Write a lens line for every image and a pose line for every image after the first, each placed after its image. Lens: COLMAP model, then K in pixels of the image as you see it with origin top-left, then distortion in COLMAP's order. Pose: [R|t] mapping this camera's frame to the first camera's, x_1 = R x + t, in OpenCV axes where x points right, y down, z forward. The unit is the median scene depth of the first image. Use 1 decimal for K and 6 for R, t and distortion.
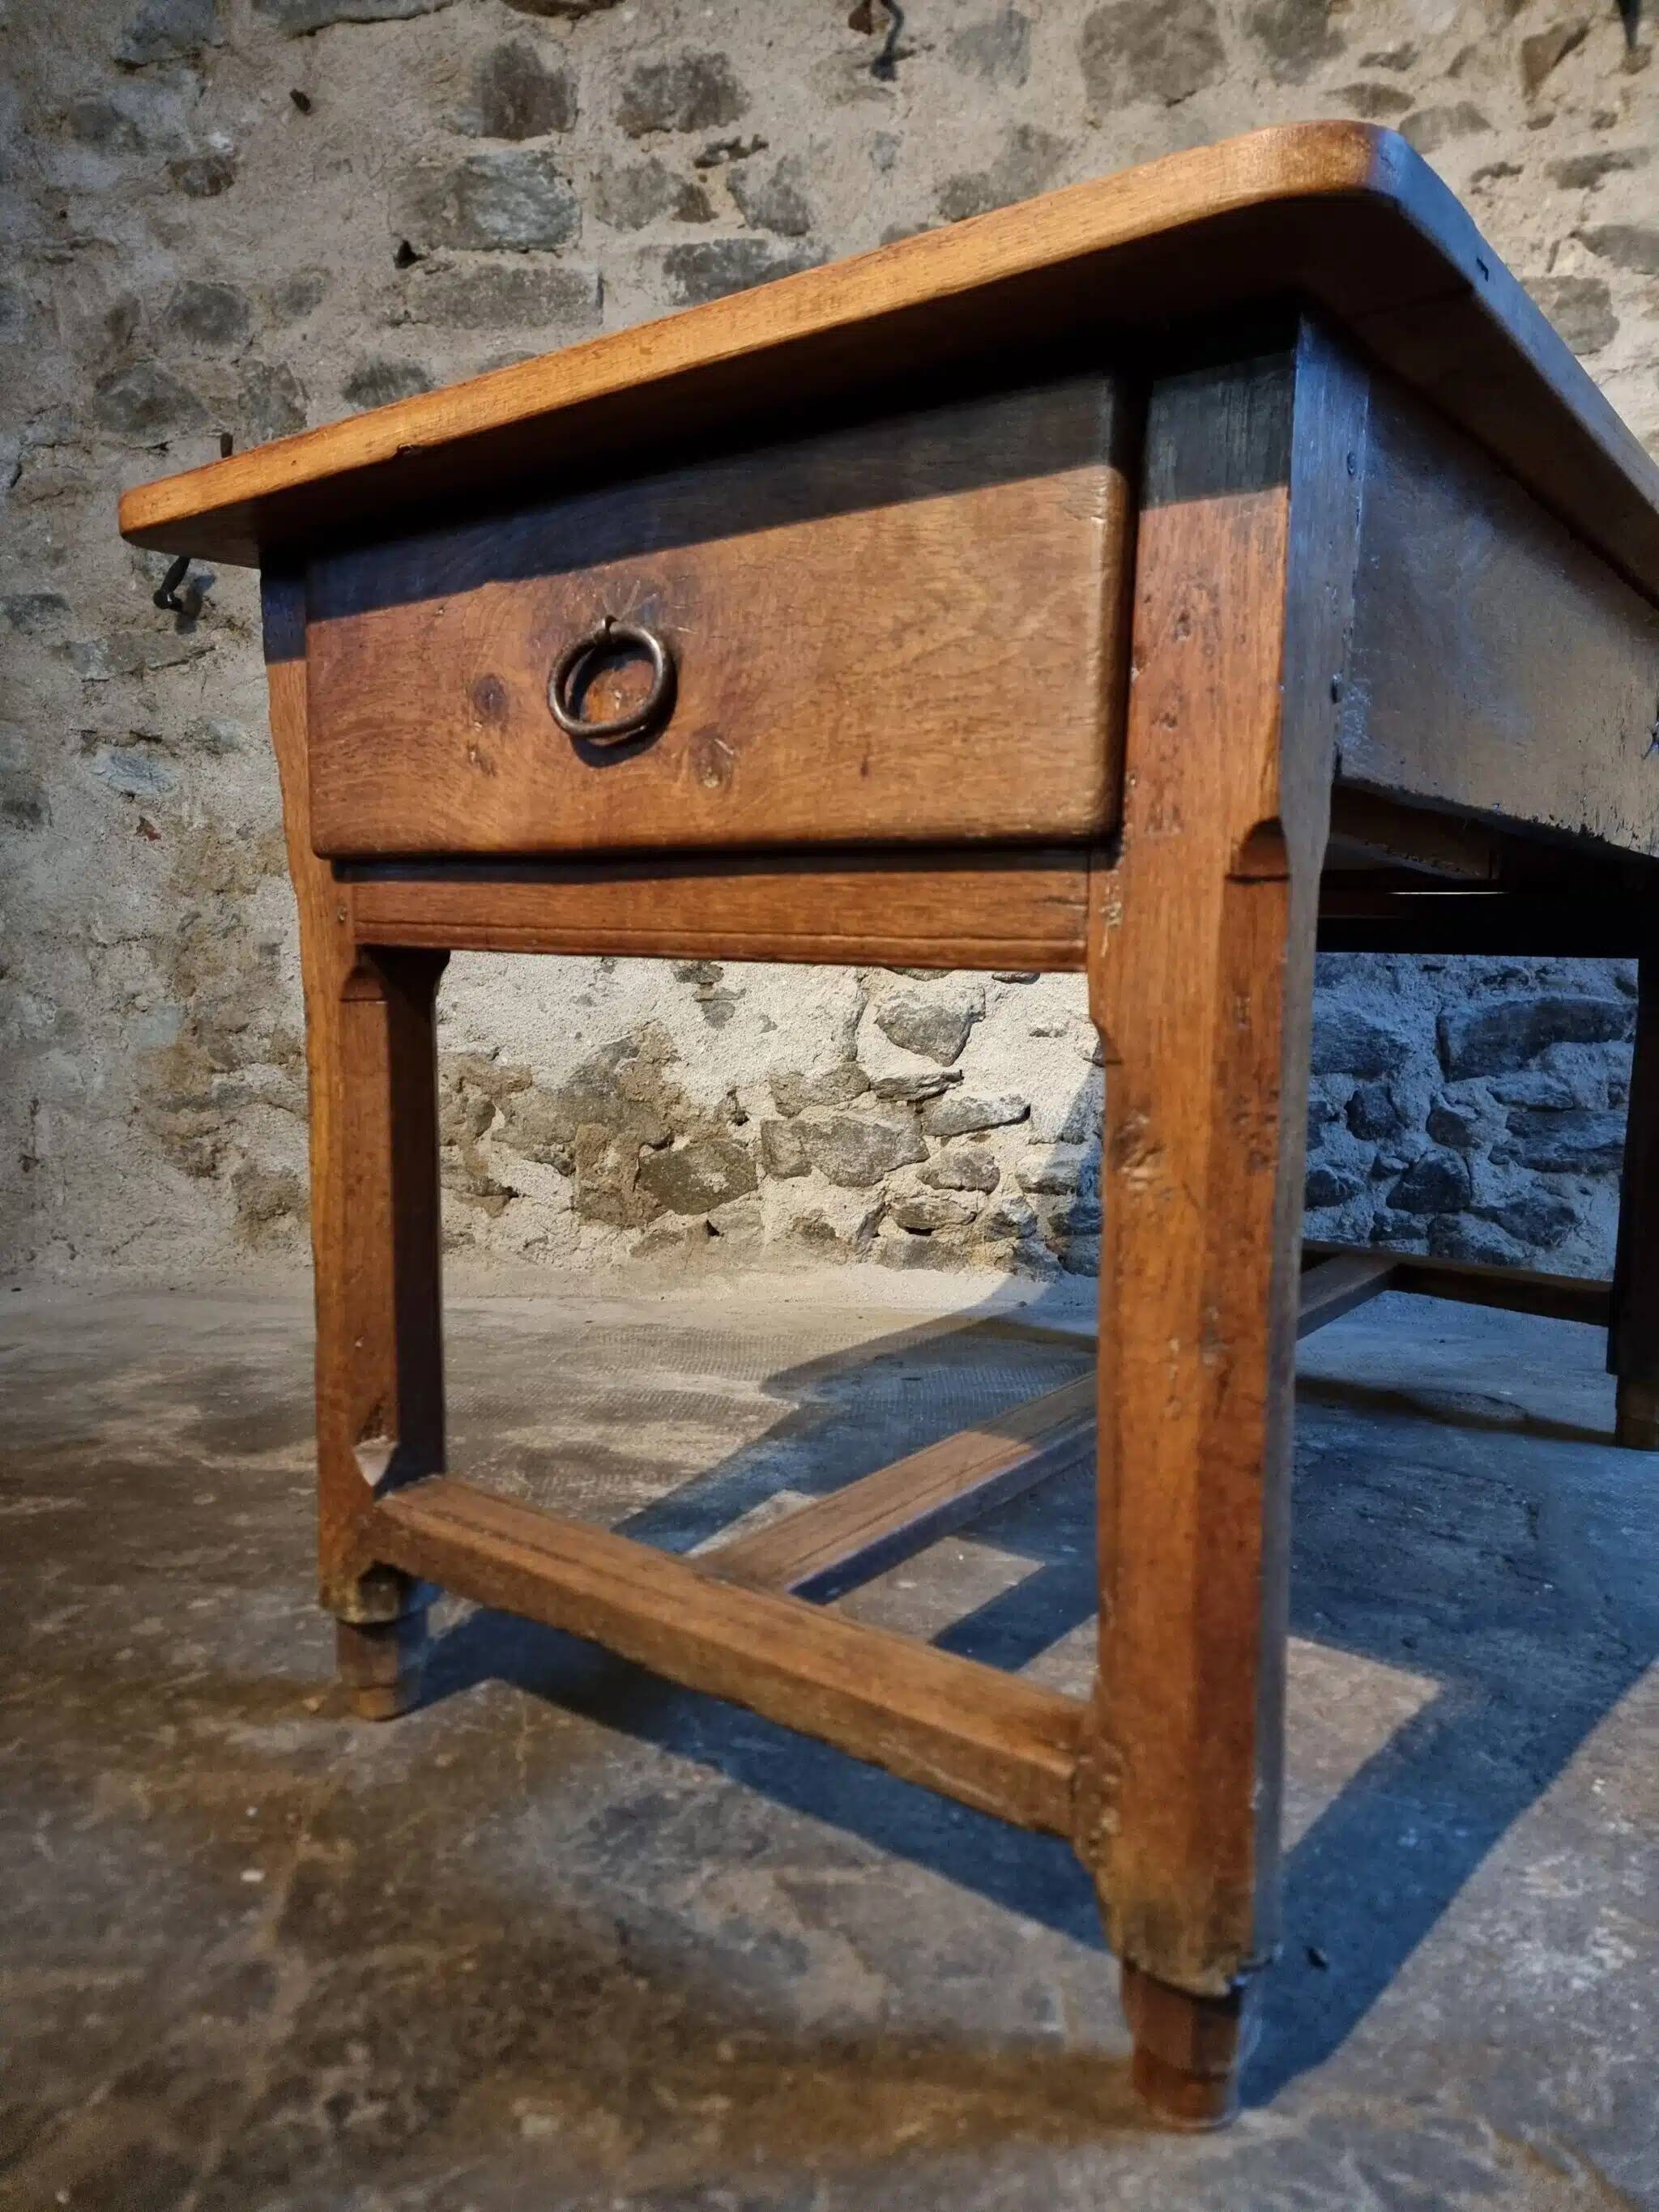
lens RADIAL K [[1518.9, 0, 829.5], [0, 1518.9, 1120.8], [0, 0, 1]] dist [0.088263, -0.086487]
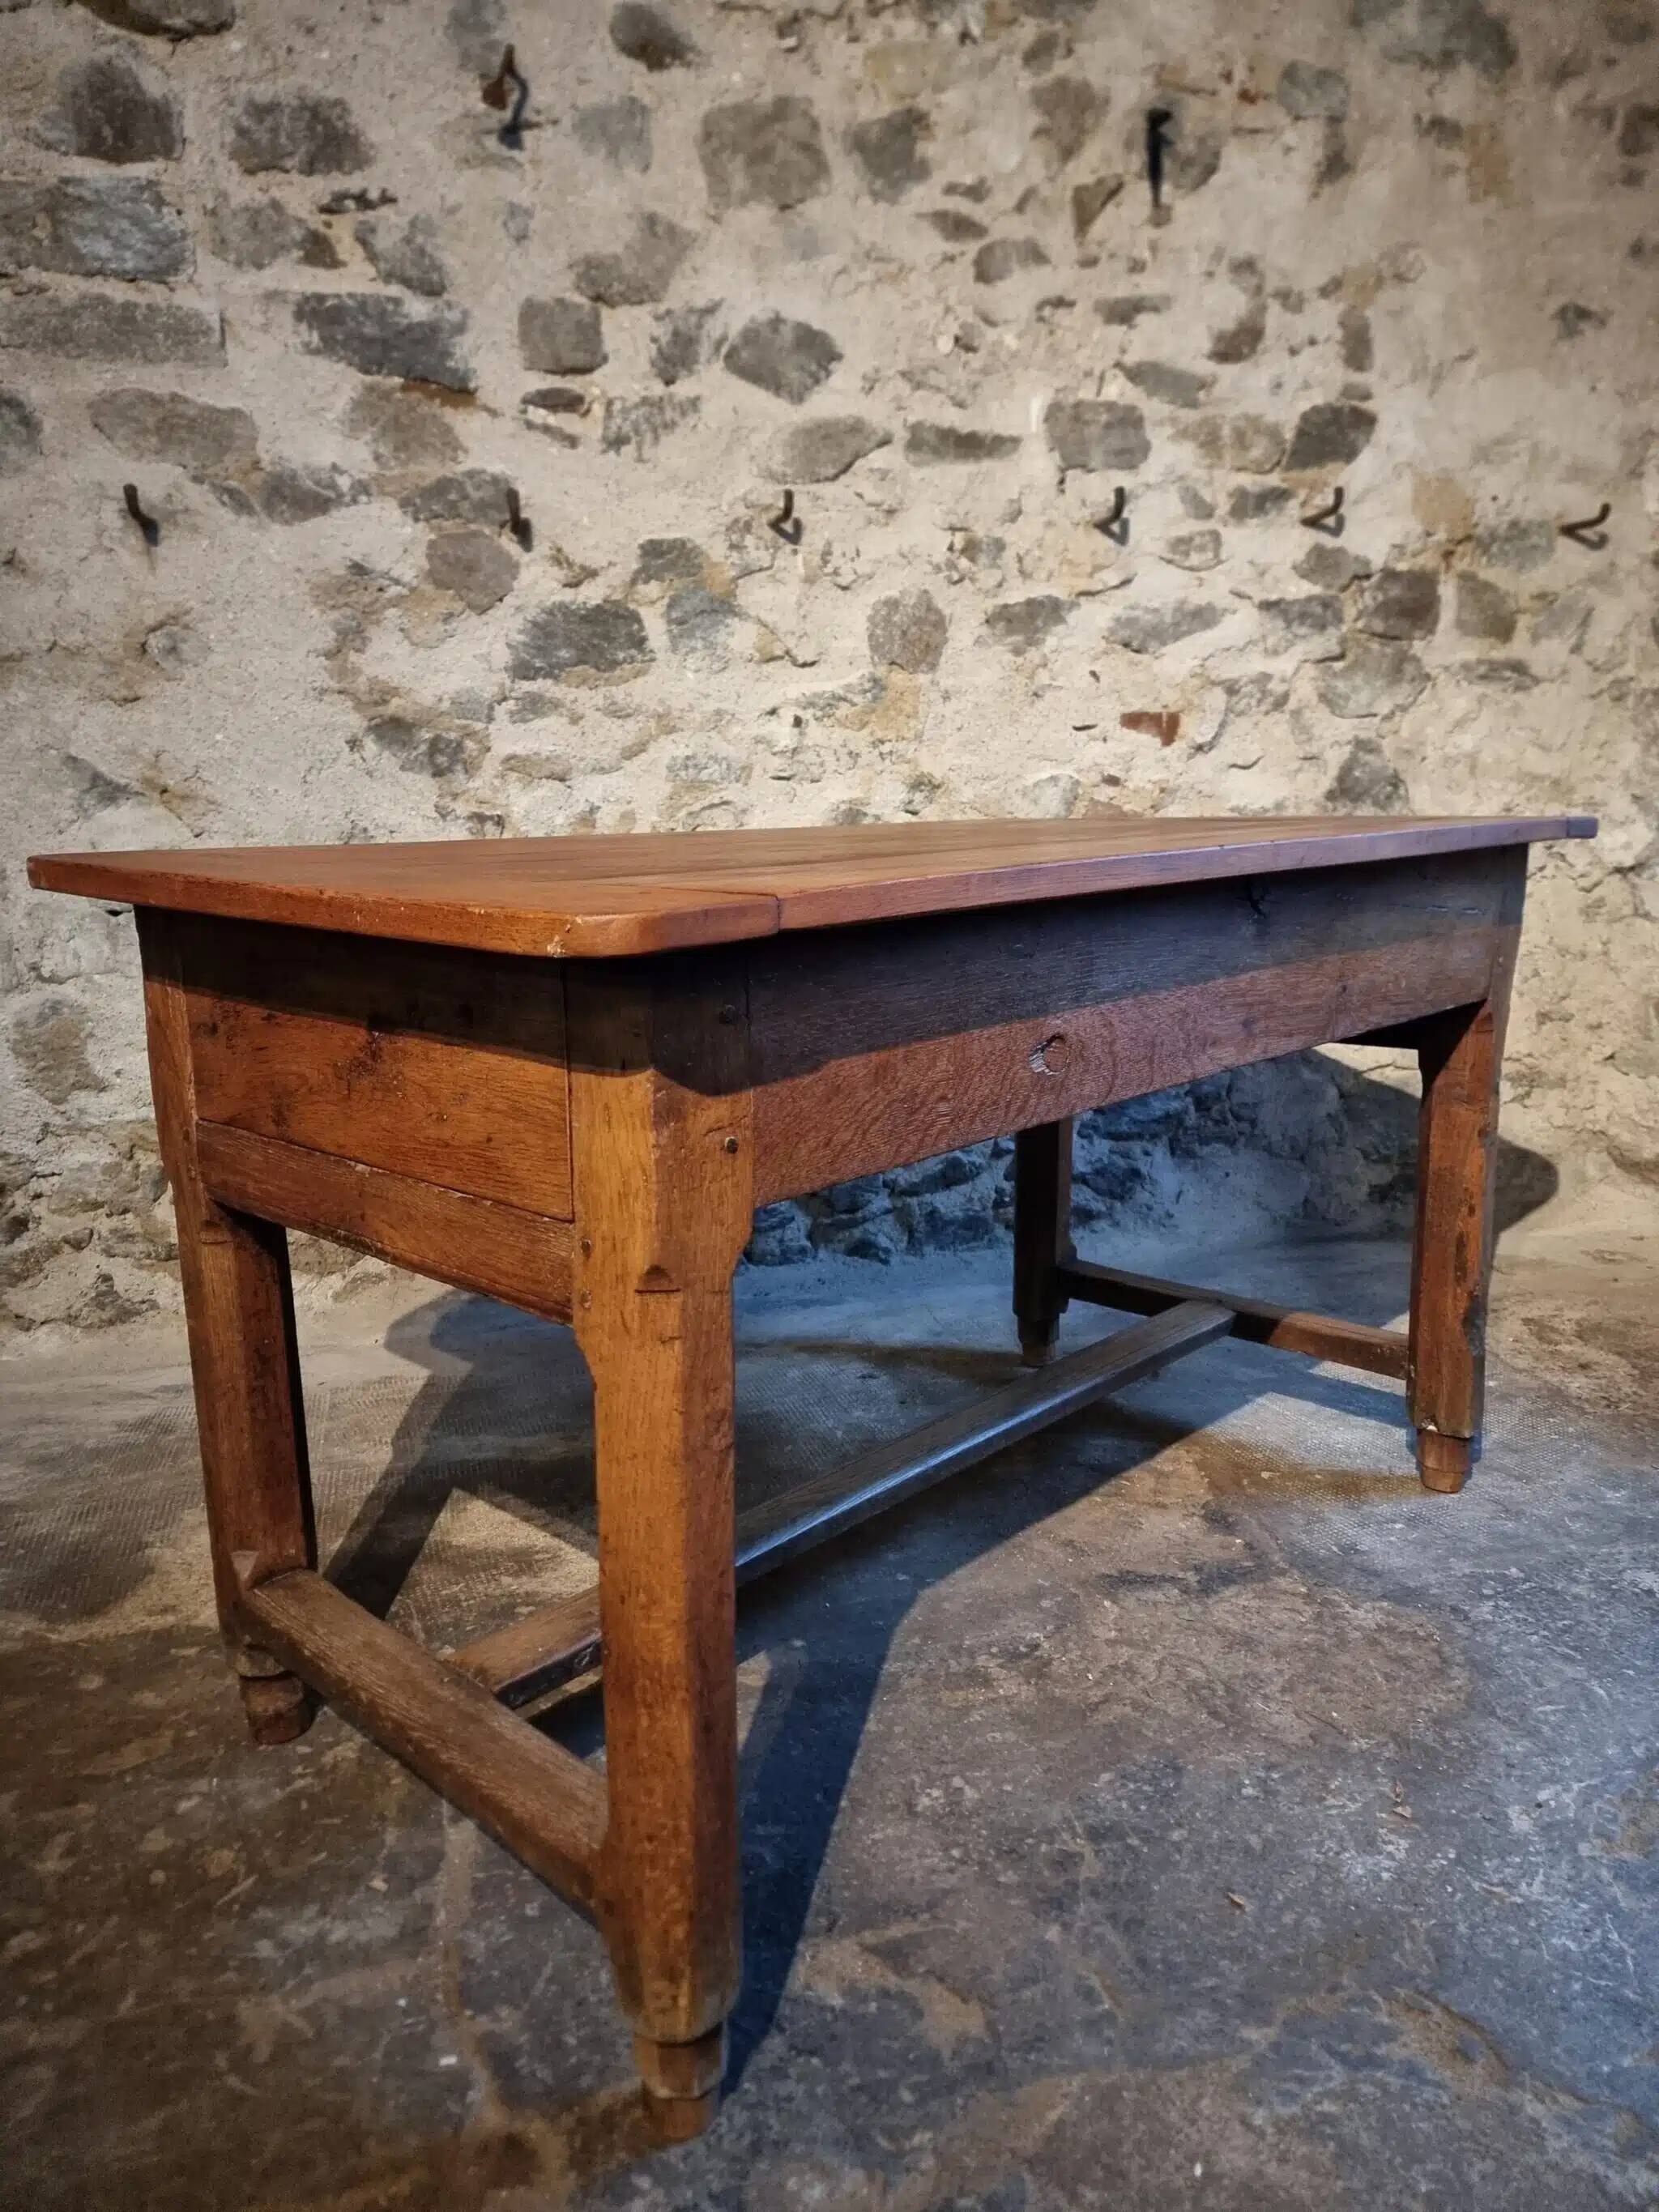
lens RADIAL K [[1529.9, 0, 815.6], [0, 1529.9, 1097.0], [0, 0, 1]] dist [0.066318, -0.064581]
pose [[0.937553, -0.092445, 0.335333, -0.182276], [0.061421, 0.992887, 0.101996, -0.149011], [-0.342377, -0.075031, 0.936562, -0.071005]]
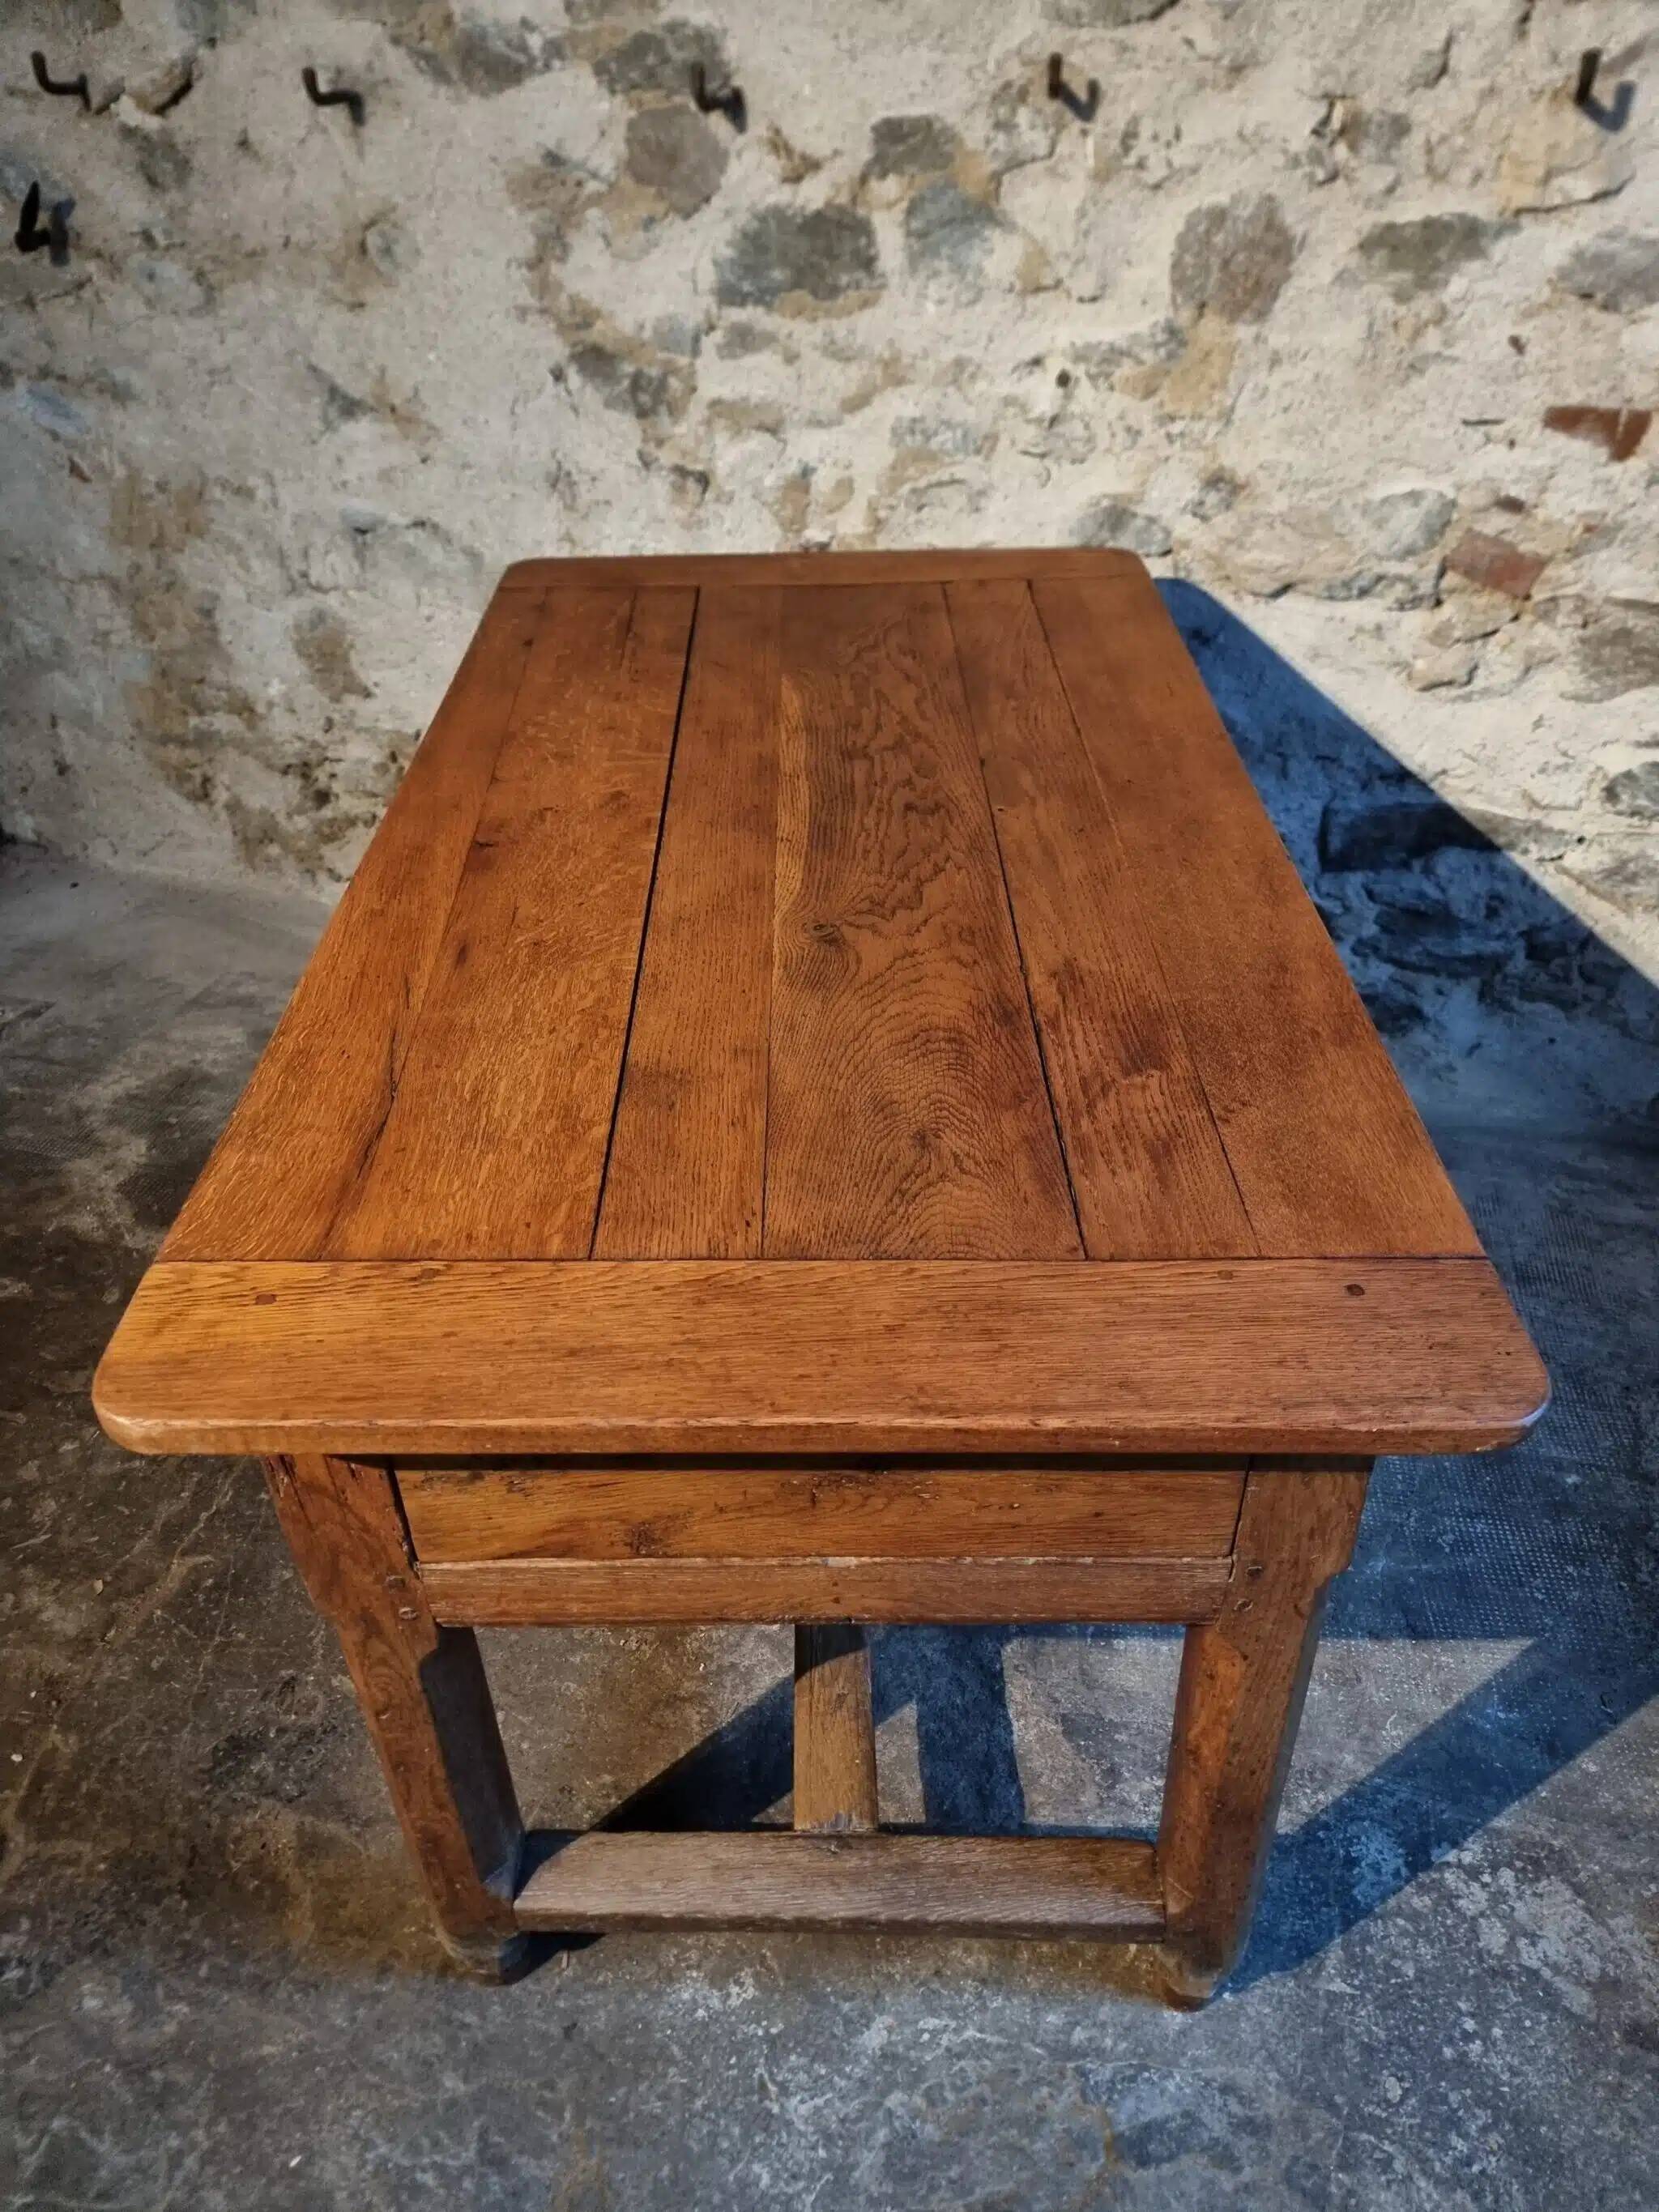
lens RADIAL K [[1537.8, 0, 809.9], [0, 1537.8, 1114.8], [0, 0, 1]] dist [0.052855, -0.051678]
pose [[0.978549, 0.114094, -0.171539, 0.284758], [-0.009401, 0.856506, 0.516051, -0.414730], [0.205802, -0.503368, 0.839206, 0.042153]]
